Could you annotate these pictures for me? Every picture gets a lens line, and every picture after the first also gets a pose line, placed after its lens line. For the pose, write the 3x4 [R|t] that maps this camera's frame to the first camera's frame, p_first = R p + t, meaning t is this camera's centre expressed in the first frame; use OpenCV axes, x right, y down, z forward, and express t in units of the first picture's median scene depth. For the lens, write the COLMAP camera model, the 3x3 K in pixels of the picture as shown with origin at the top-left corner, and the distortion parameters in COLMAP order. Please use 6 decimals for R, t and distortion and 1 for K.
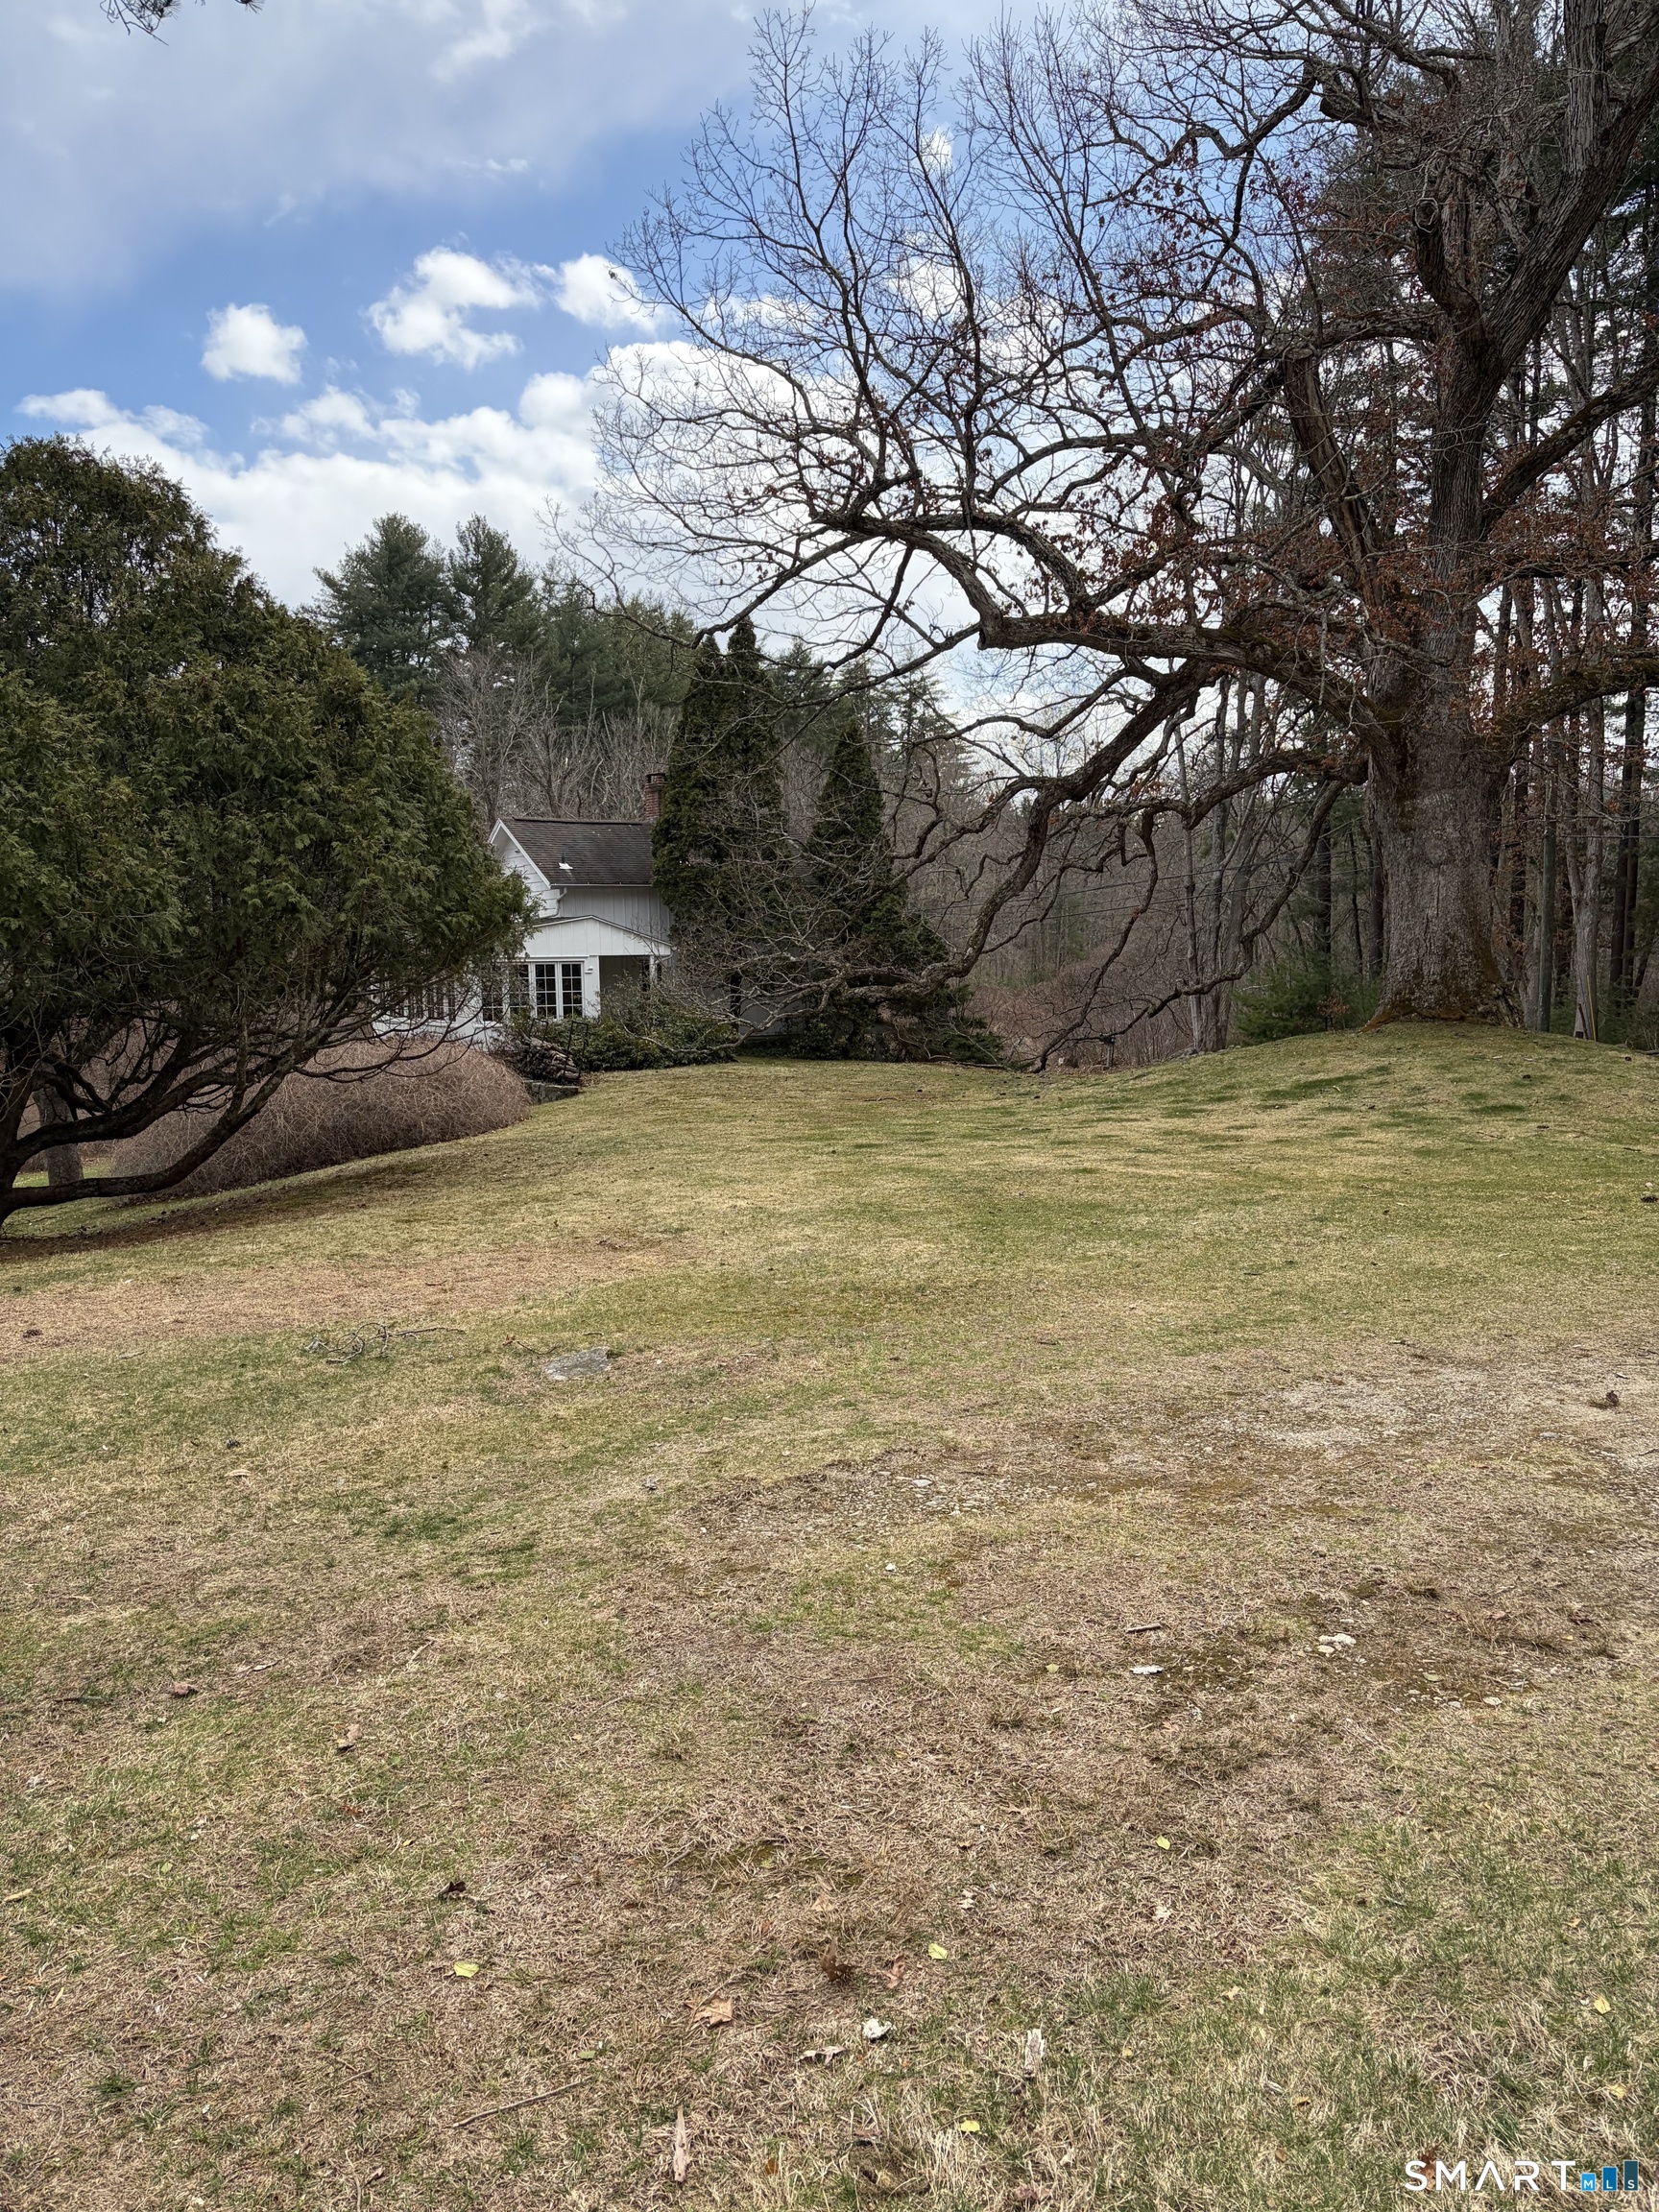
lens RADIAL K [[1671.7, 0, 843.6], [0, 1671.7, 1113.7], [0, 0, 1]] dist [0.049883, -0.050472]
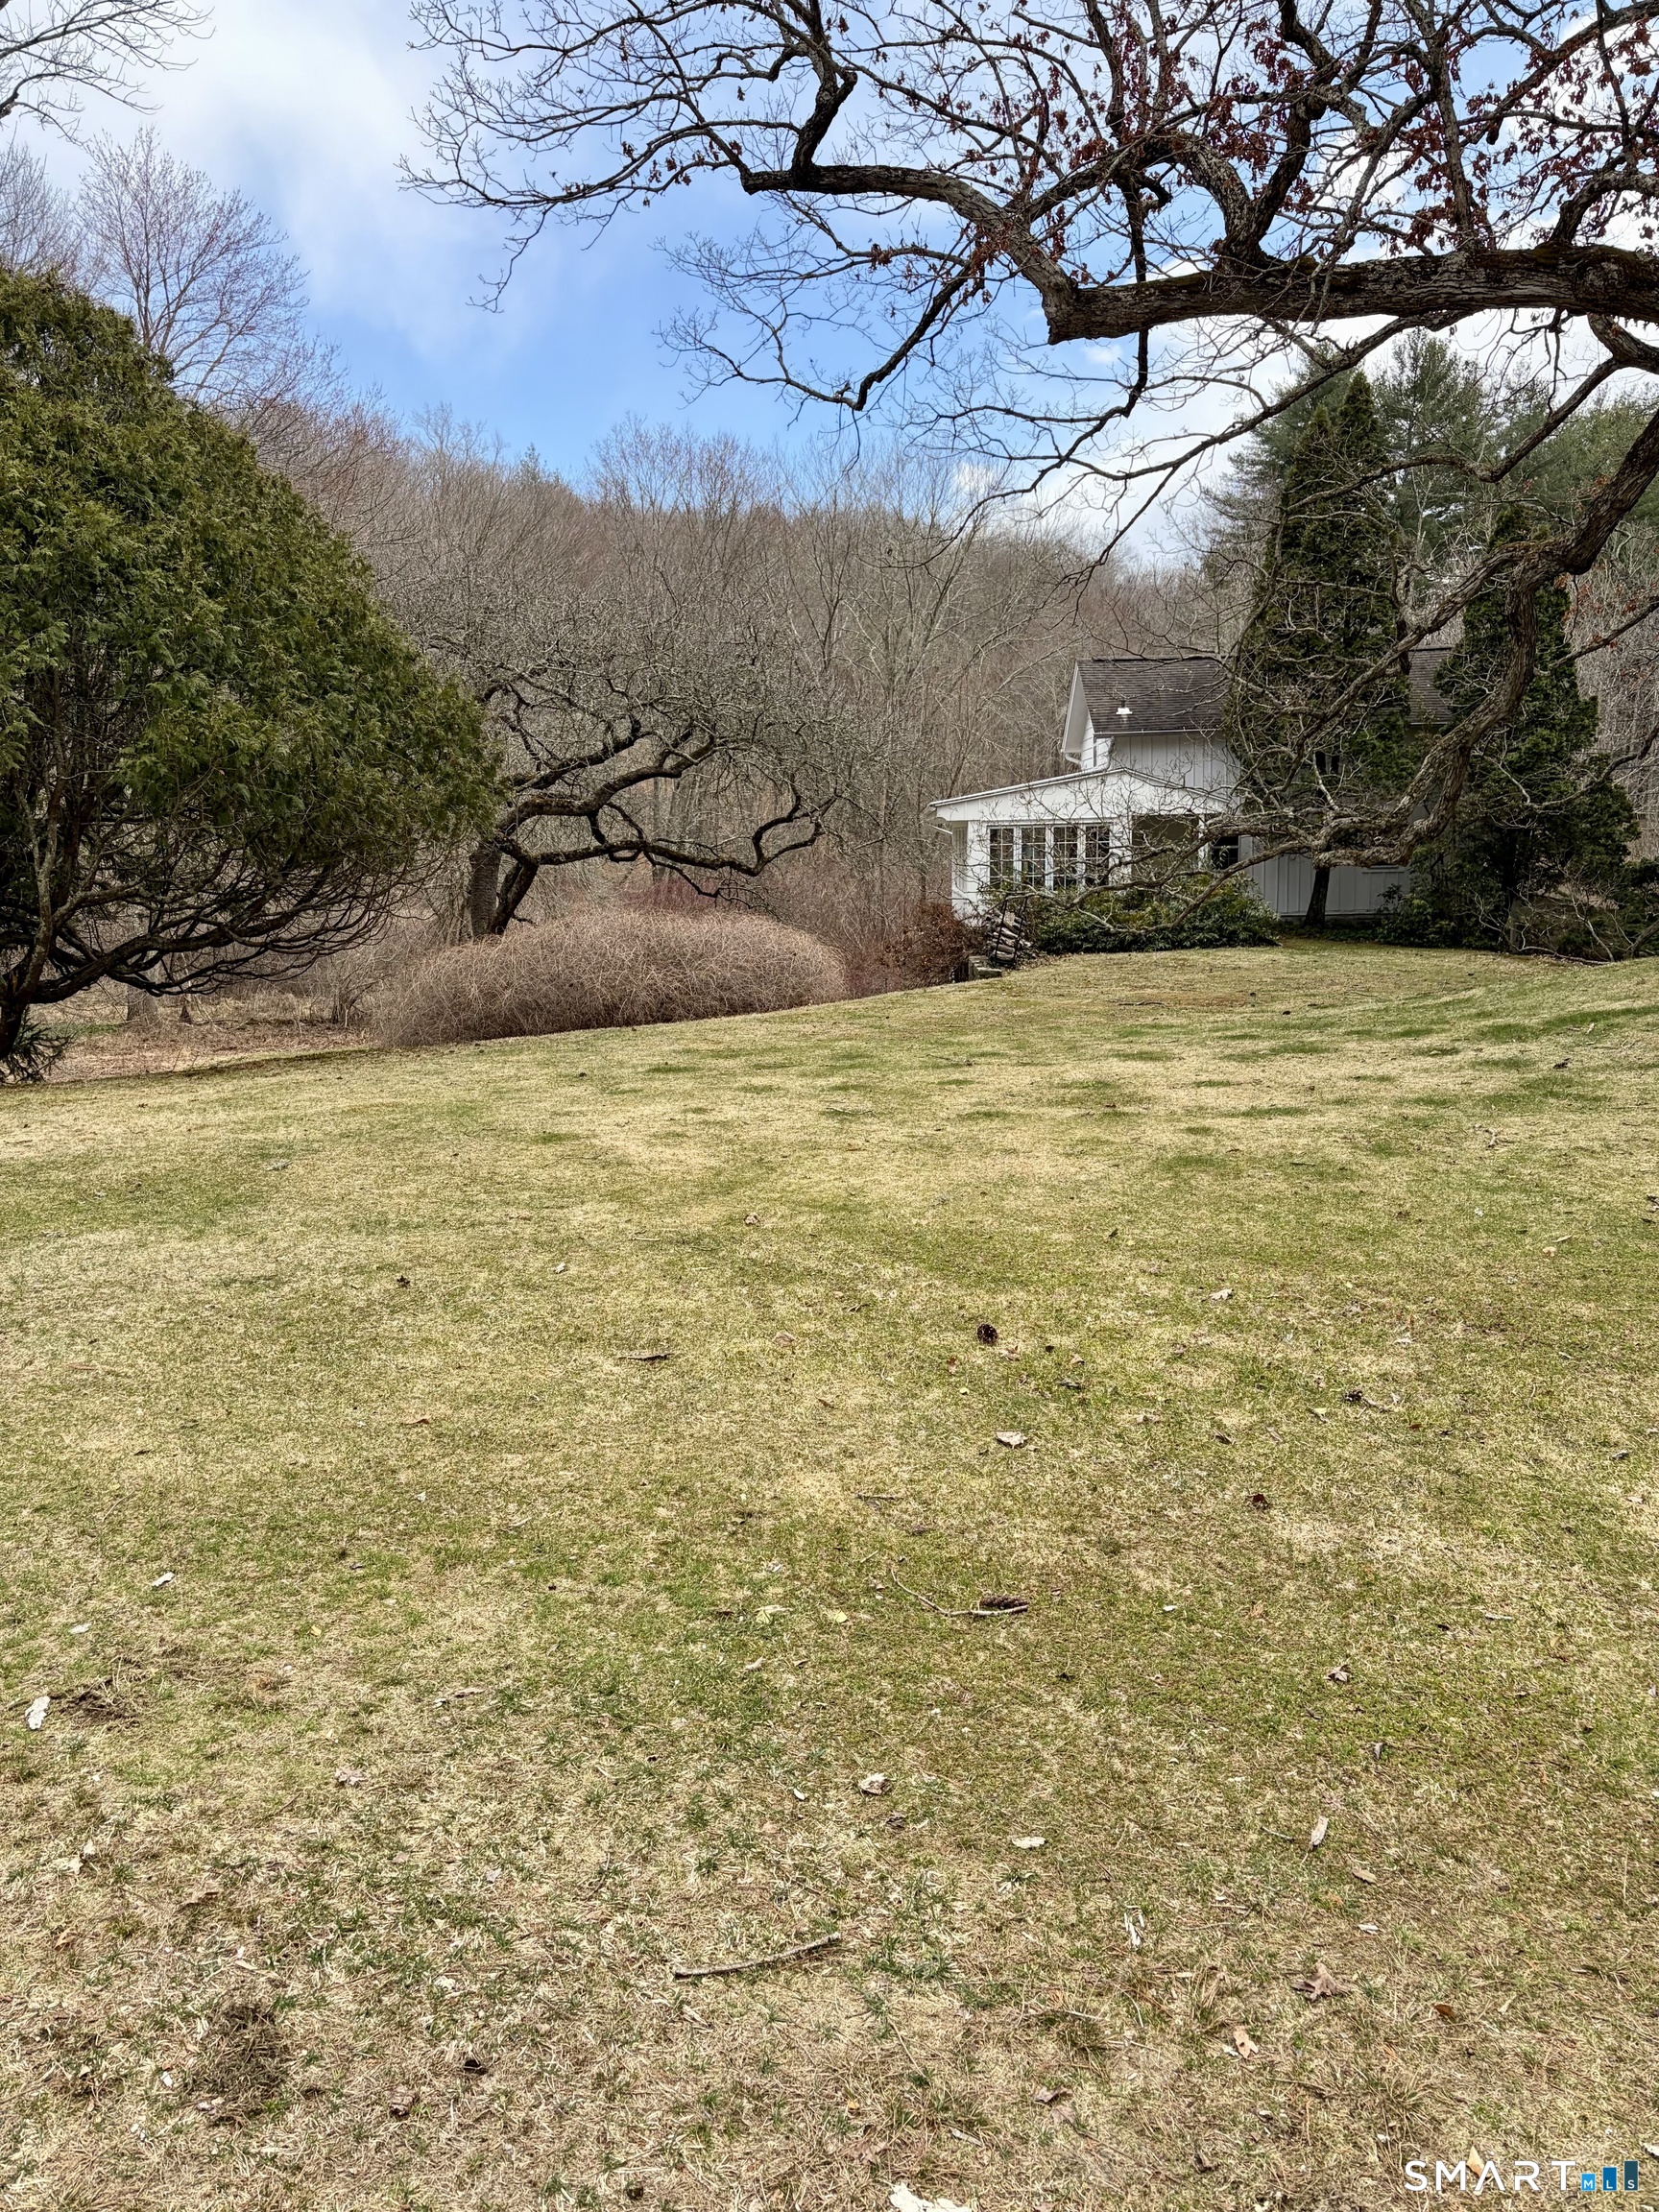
lens RADIAL K [[1671.7, 0, 821.4], [0, 1671.7, 1116.1], [0, 0, 1]] dist [0.049883, -0.050472]
pose [[0.828924, 0.092328, -0.551688, 0.213401], [-0.048494, 0.994432, 0.093560, -0.014360], [0.557255, -0.050801, 0.828786, 0.195423]]
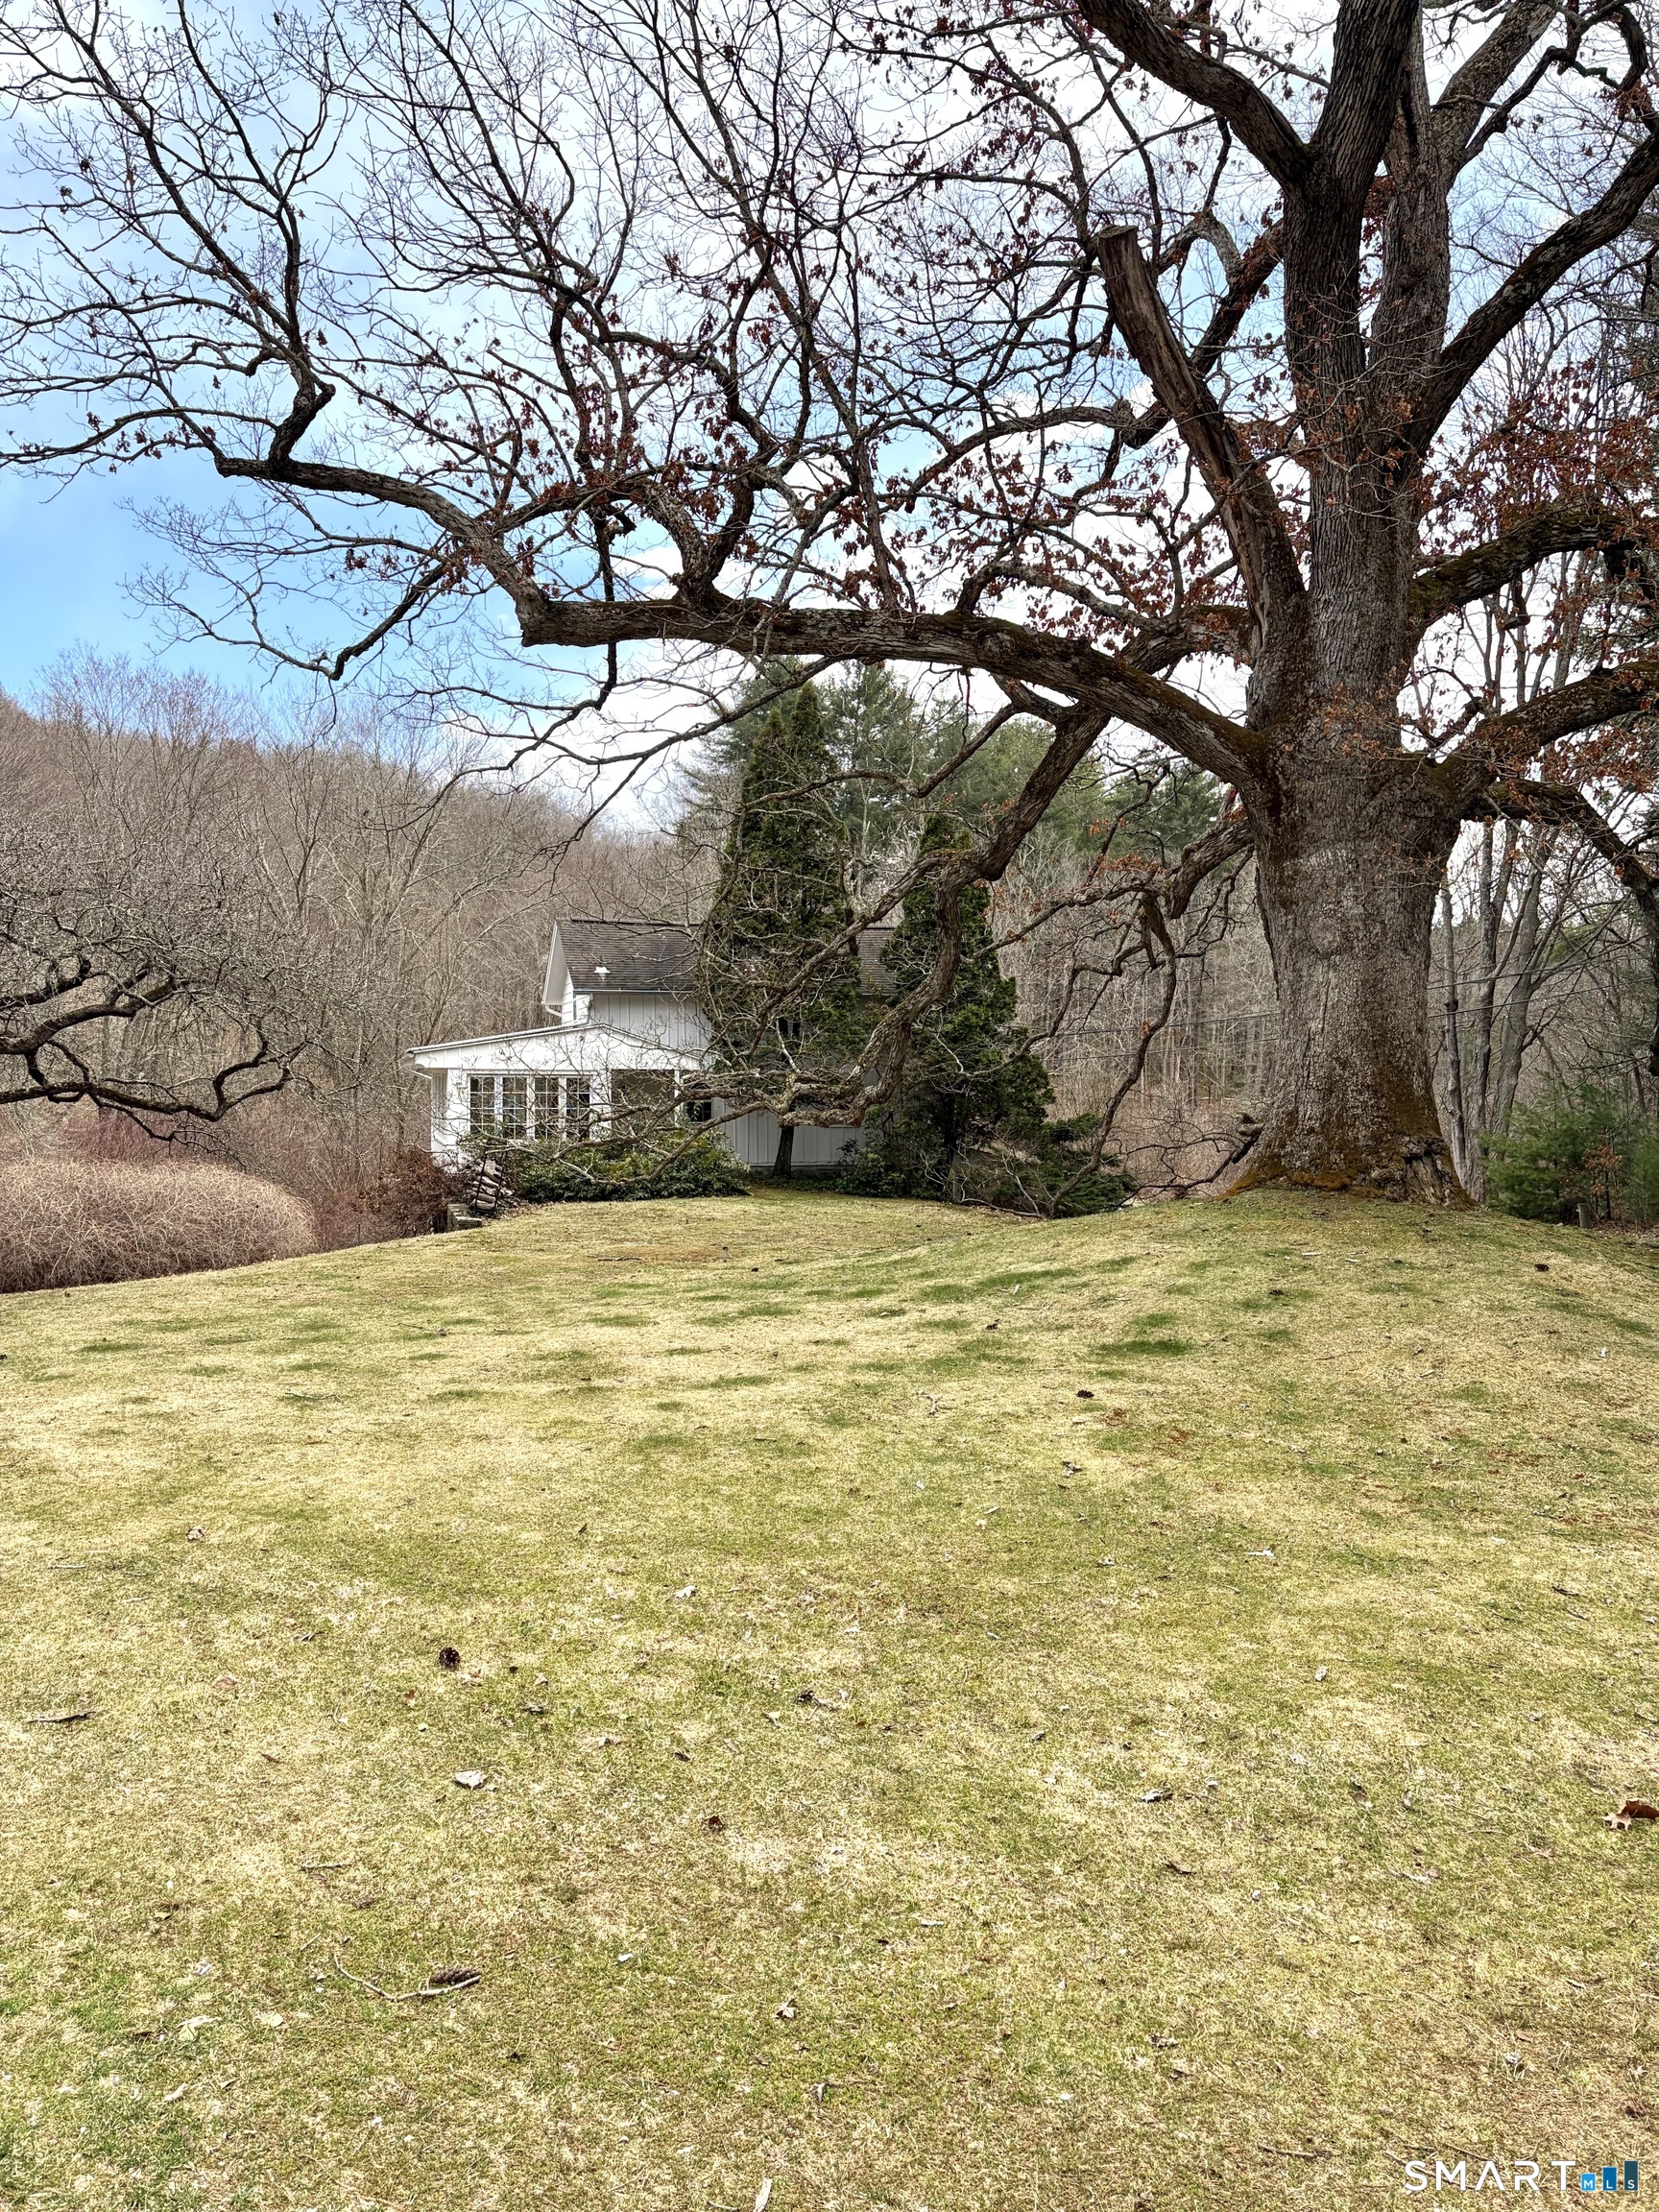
lens RADIAL K [[1671.7, 0, 828.3], [0, 1671.7, 1108.8], [0, 0, 1]] dist [0.049883, -0.050472]
pose [[0.959371, 0.028280, -0.280728, 0.215953], [-0.049049, 0.996531, -0.067234, -0.020207], [0.277852, 0.078271, 0.957430, 0.192458]]
